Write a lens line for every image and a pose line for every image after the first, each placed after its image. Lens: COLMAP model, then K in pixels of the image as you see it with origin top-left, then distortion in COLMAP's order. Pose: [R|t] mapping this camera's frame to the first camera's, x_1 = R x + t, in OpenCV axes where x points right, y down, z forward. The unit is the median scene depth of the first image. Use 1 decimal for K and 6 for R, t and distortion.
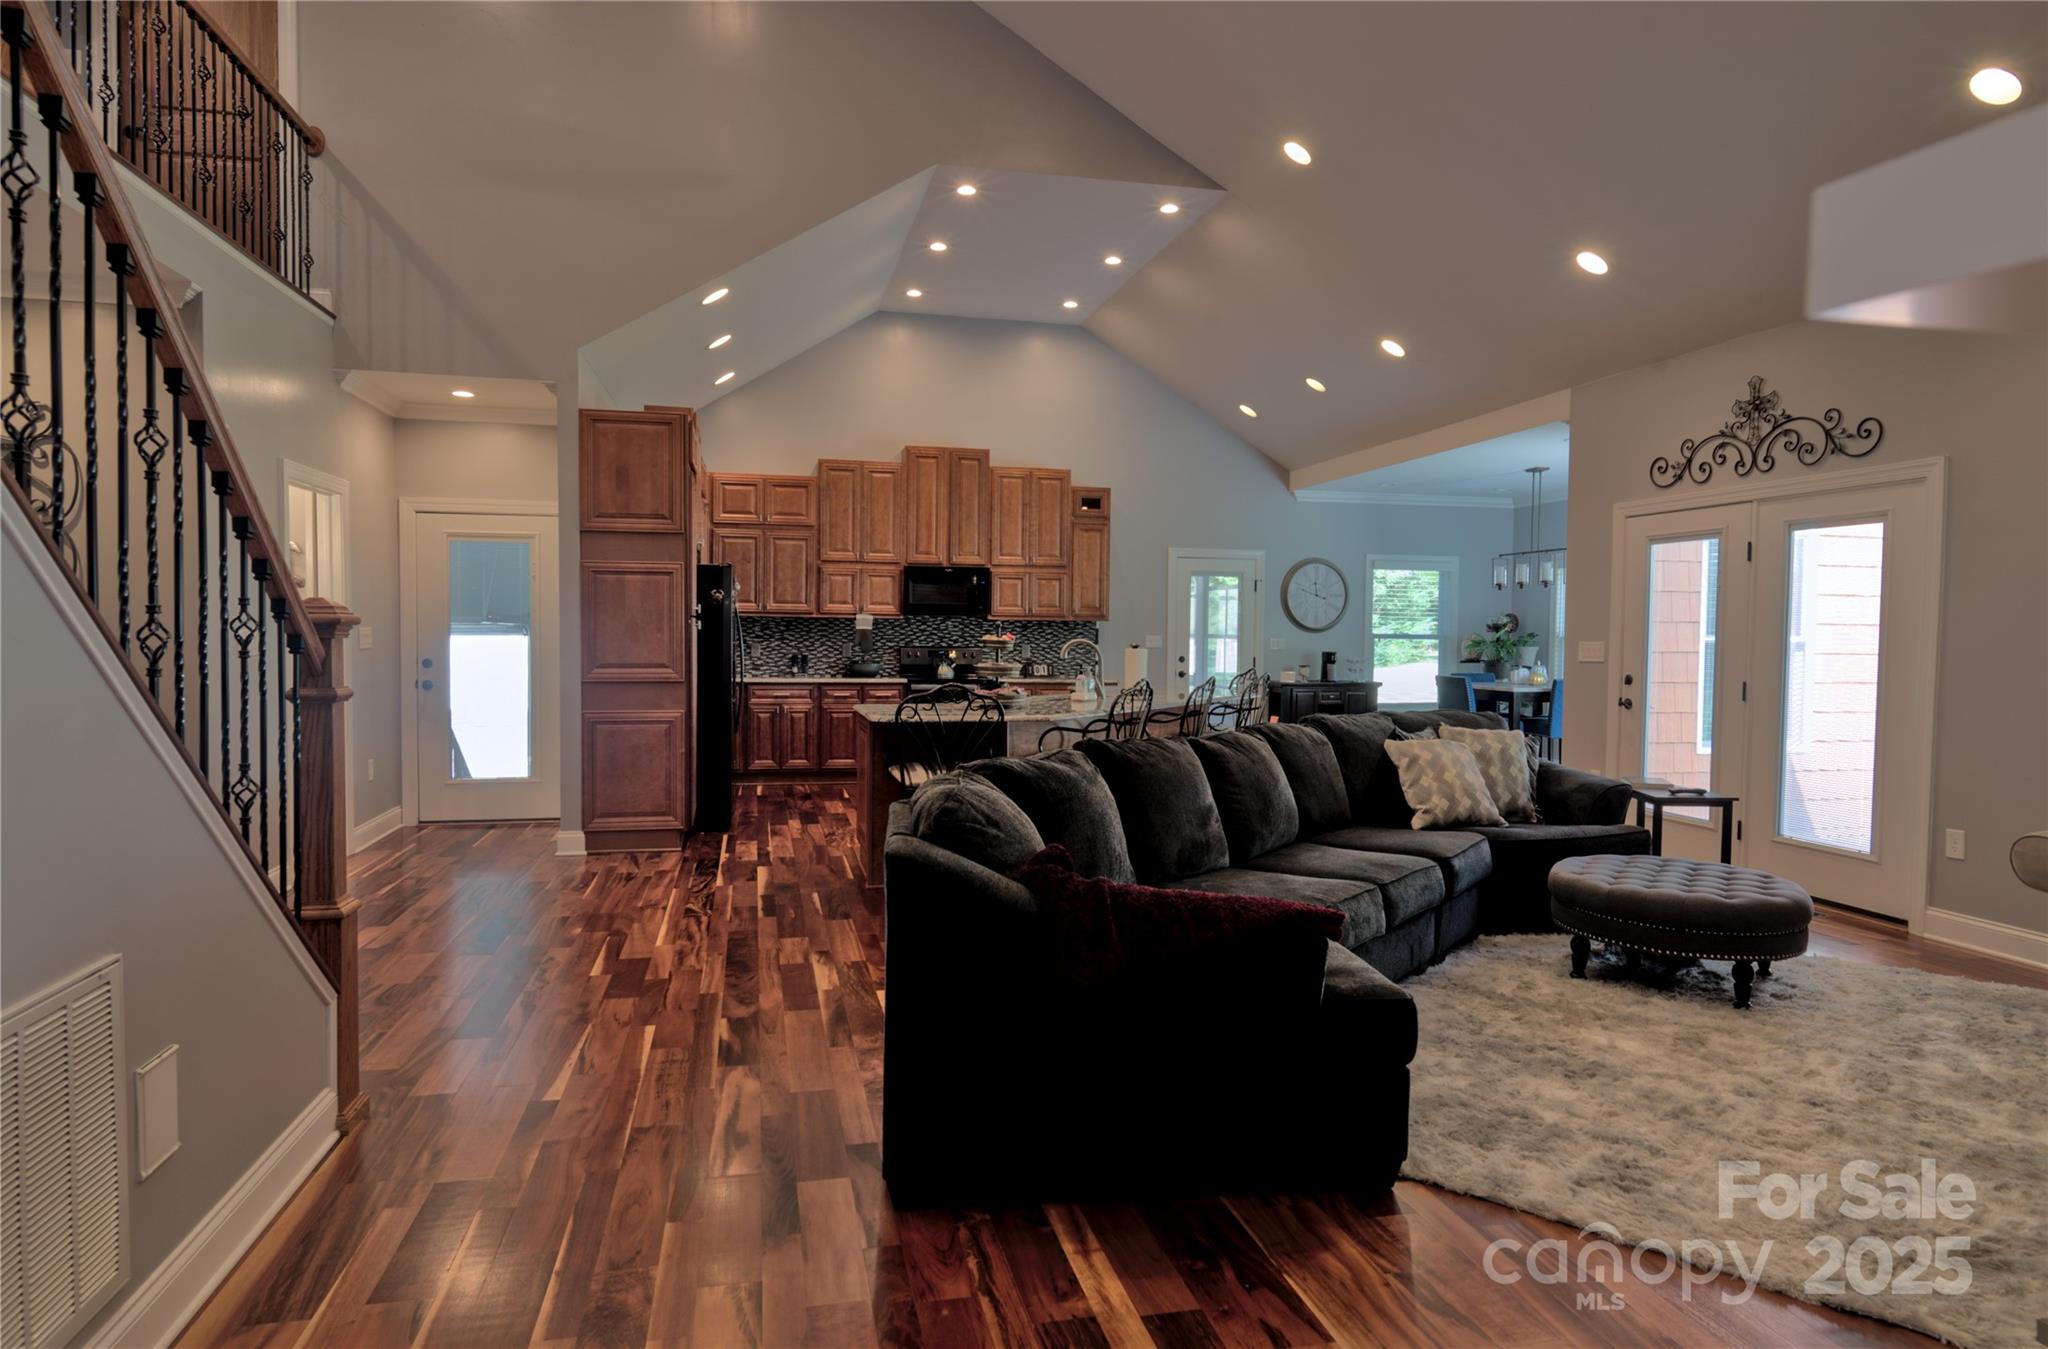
lens RADIAL K [[1168.5, 0, 1018.0], [0, 1168.5, 669.9], [0, 0, 1]] dist [-0.004220, 0.003253]
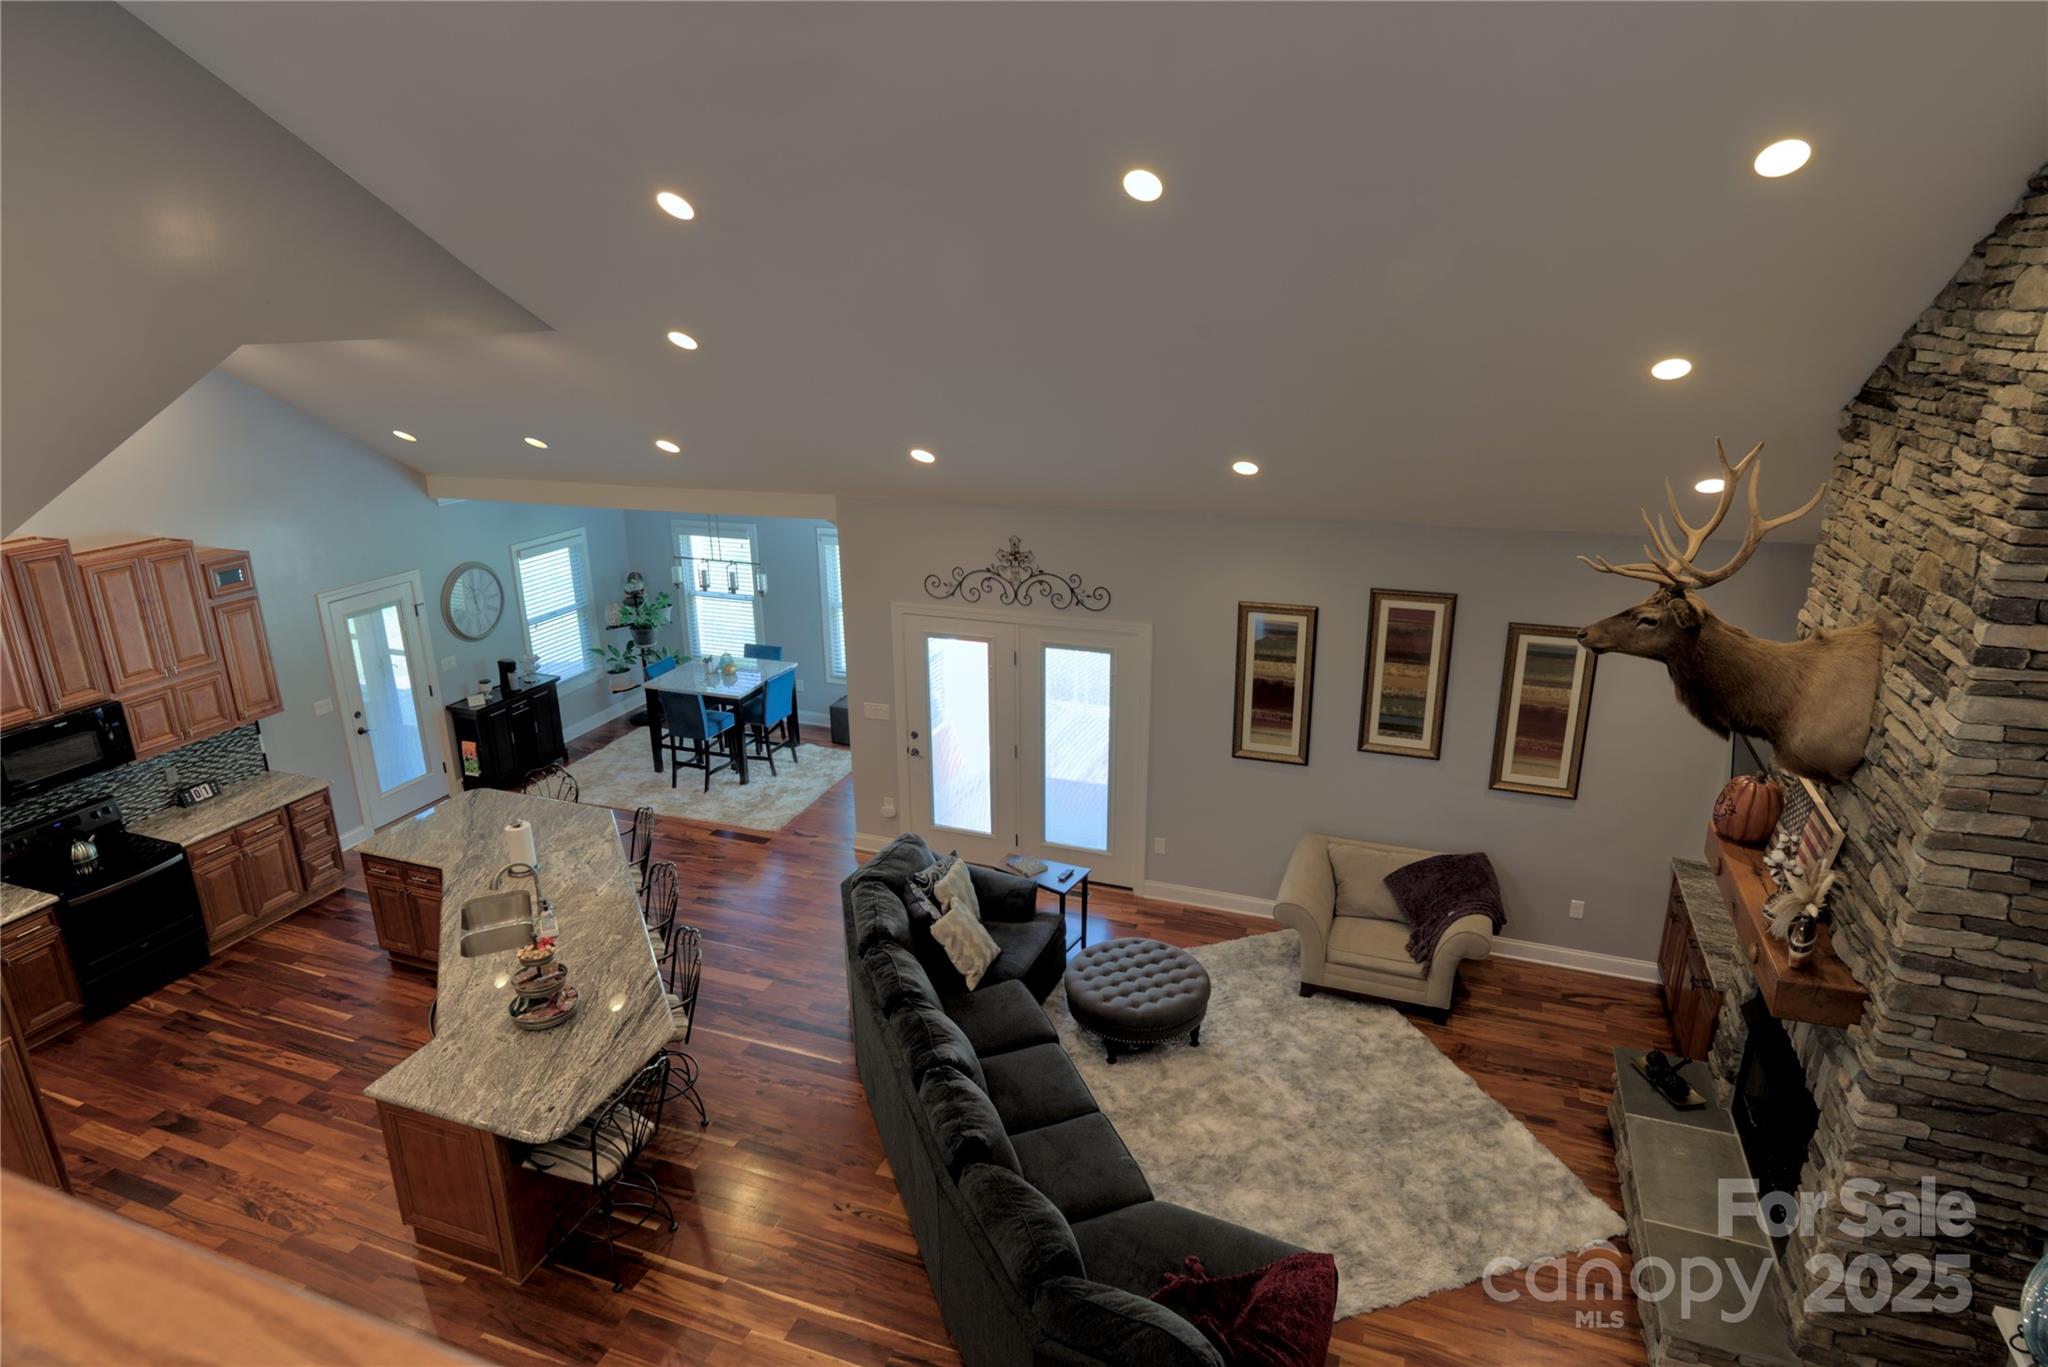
lens RADIAL K [[1168.5, 0, 1006.7], [0, 1168.5, 672.1], [0, 0, 1]] dist [-0.004220, 0.003253]
pose [[0.551597, -0.272631, 0.788297, -0.406158], [0.045191, 0.953455, 0.298129, -0.418067], [-0.832885, -0.128824, 0.538244, 0.207515]]
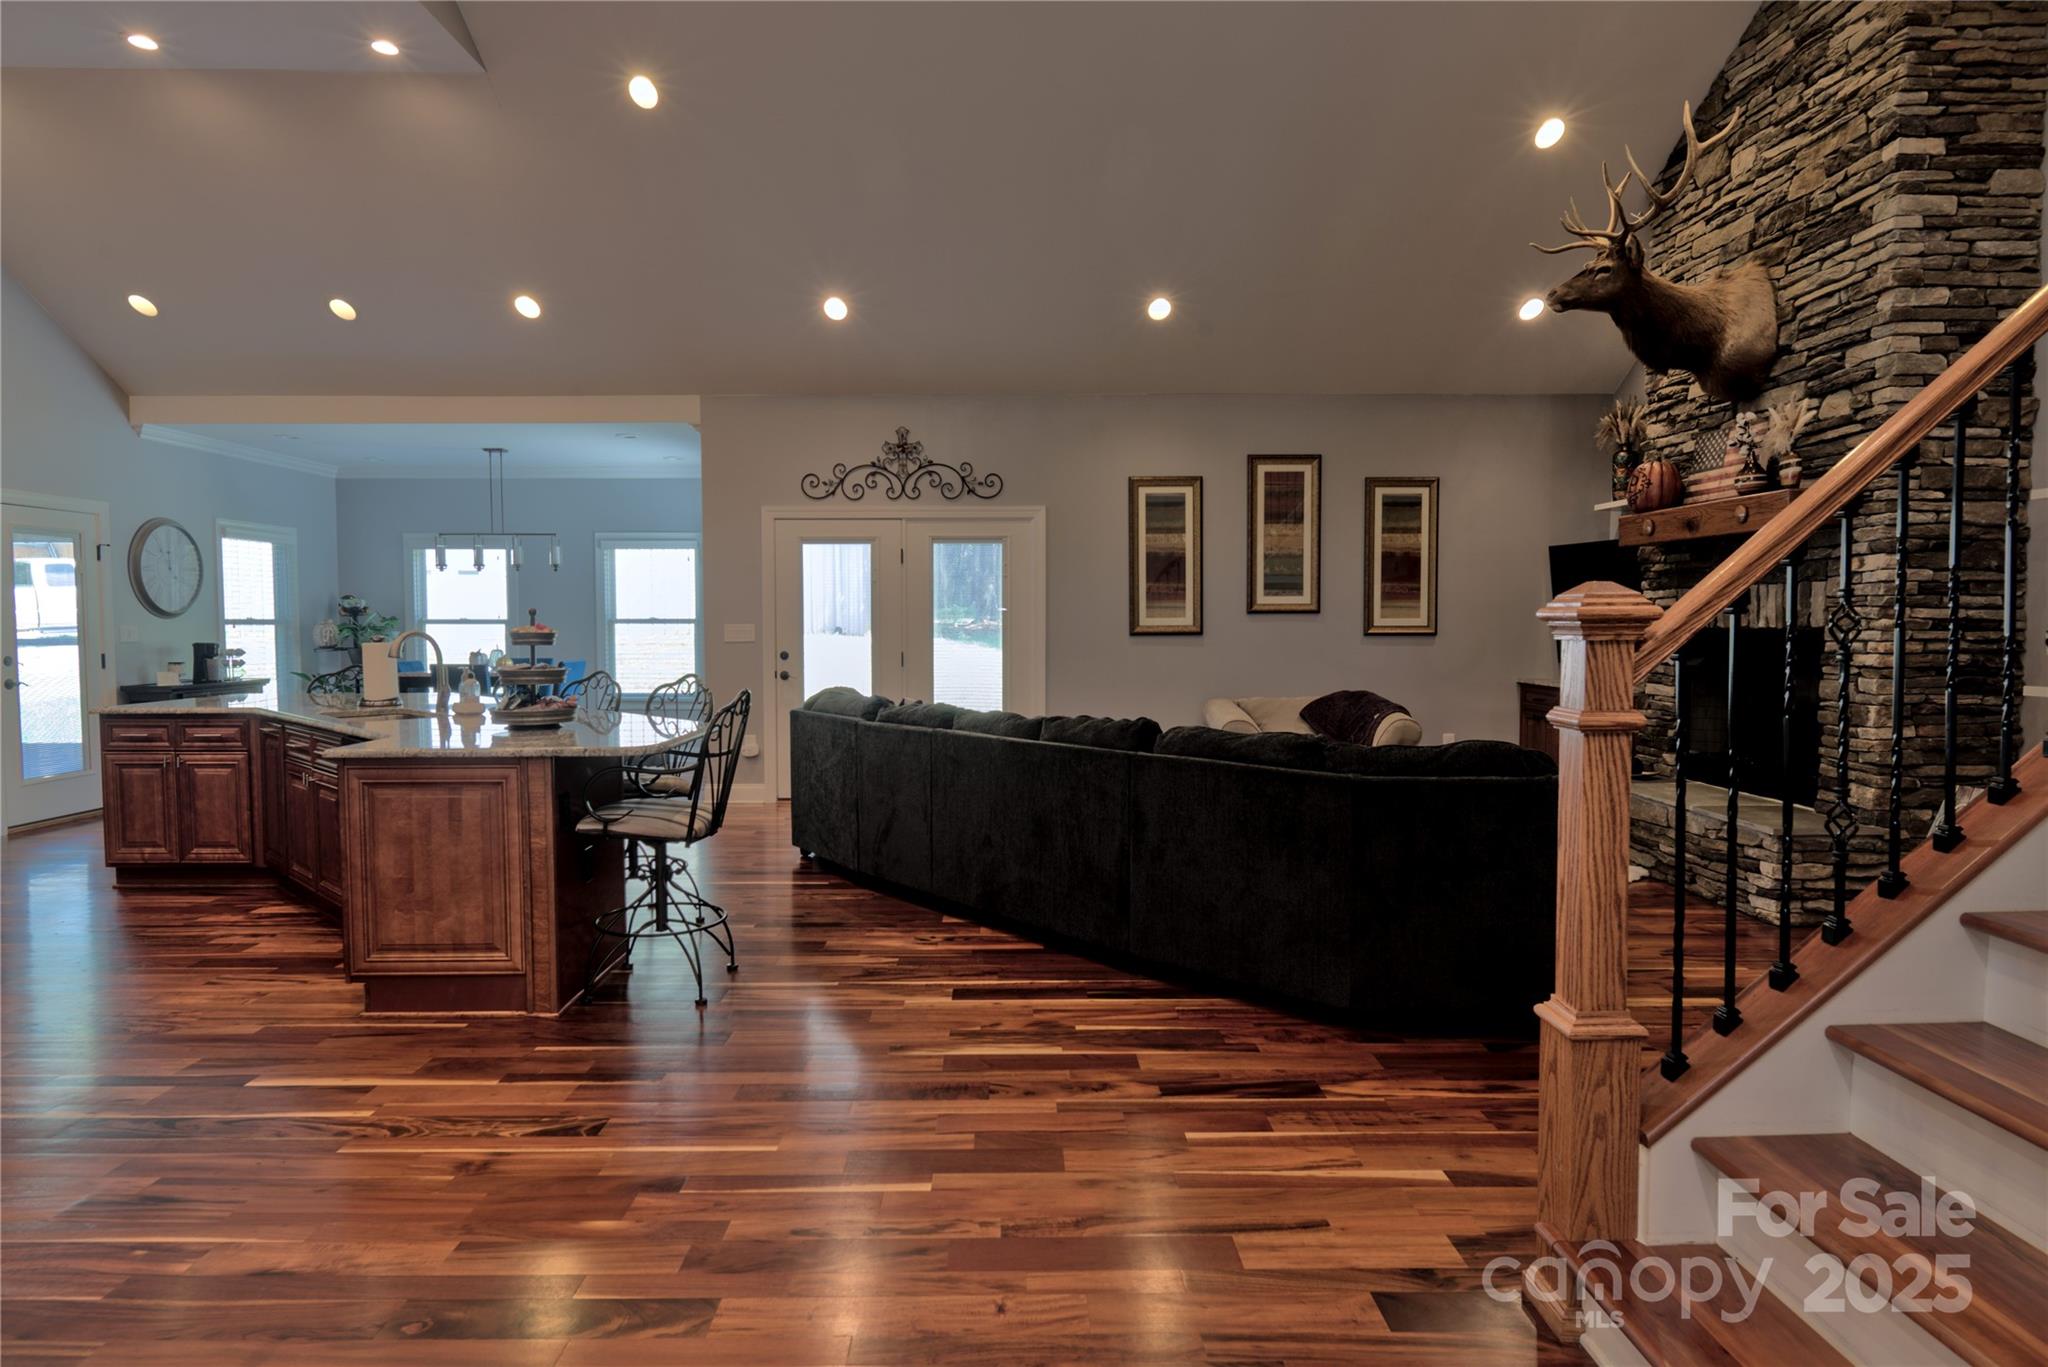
lens RADIAL K [[1168.5, 0, 1012.1], [0, 1168.5, 670.1], [0, 0, 1]] dist [-0.004220, 0.003253]
pose [[0.209699, -0.051852, 0.976390, -0.562097], [0.034728, 0.998358, 0.045560, -0.022077], [-0.977149, 0.024354, 0.211155, 0.490218]]
